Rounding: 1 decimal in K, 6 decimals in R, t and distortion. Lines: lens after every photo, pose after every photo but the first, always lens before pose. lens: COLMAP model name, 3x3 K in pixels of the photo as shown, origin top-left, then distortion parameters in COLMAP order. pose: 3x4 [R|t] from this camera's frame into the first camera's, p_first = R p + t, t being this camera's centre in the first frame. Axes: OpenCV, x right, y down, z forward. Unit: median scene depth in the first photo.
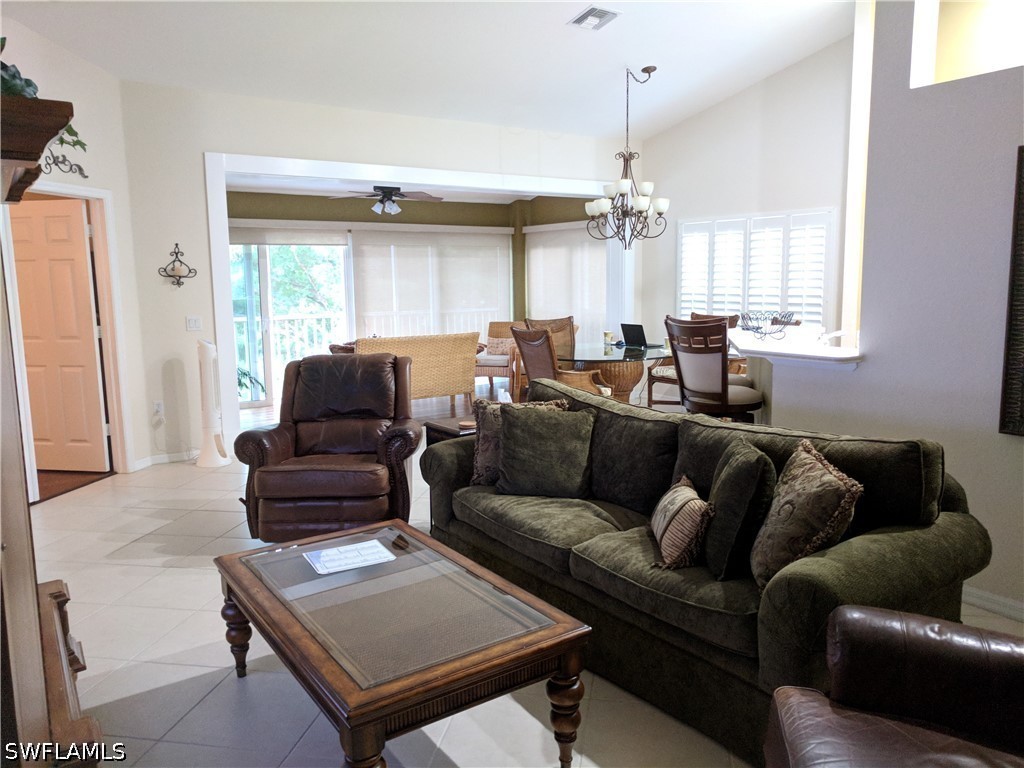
lens RADIAL K [[785.0, 0, 512.0], [0, 785.0, 384.0], [0, 0, 1]] dist [0.013171, 0.000168]
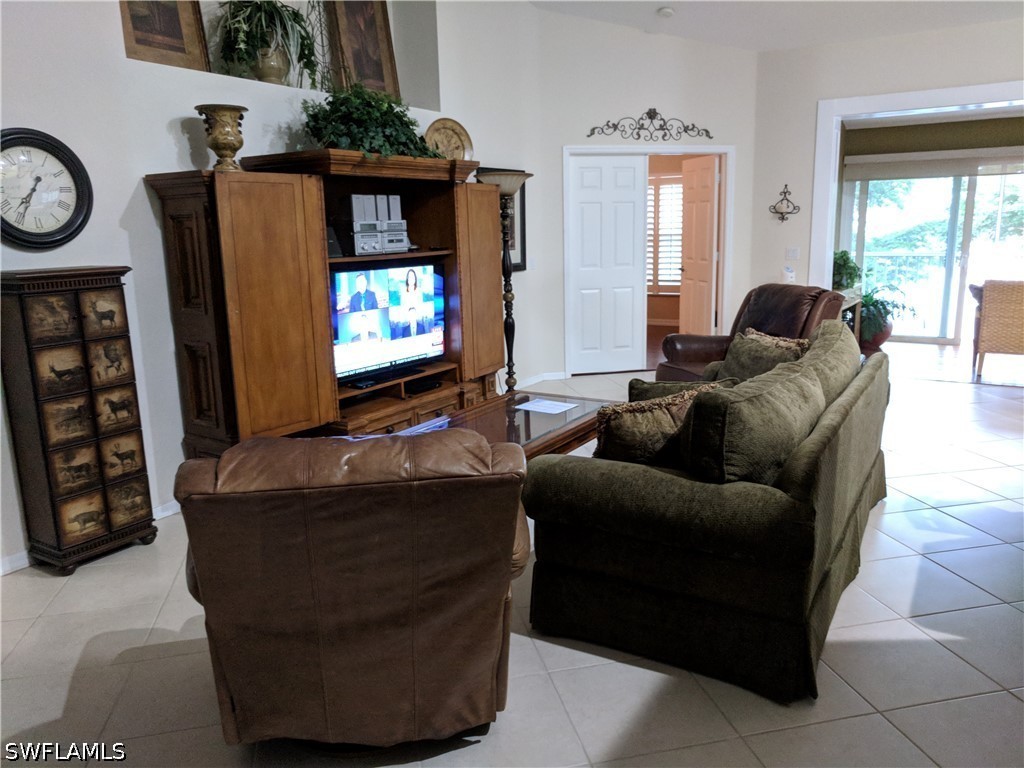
lens RADIAL K [[785.0, 0, 512.0], [0, 785.0, 384.0], [0, 0, 1]] dist [0.013171, 0.000168]
pose [[0.390342, 0.194789, -0.899828, 0.535331], [-0.115450, 0.980004, 0.162062, -0.028744], [0.913402, 0.040626, 0.405025, 0.155722]]
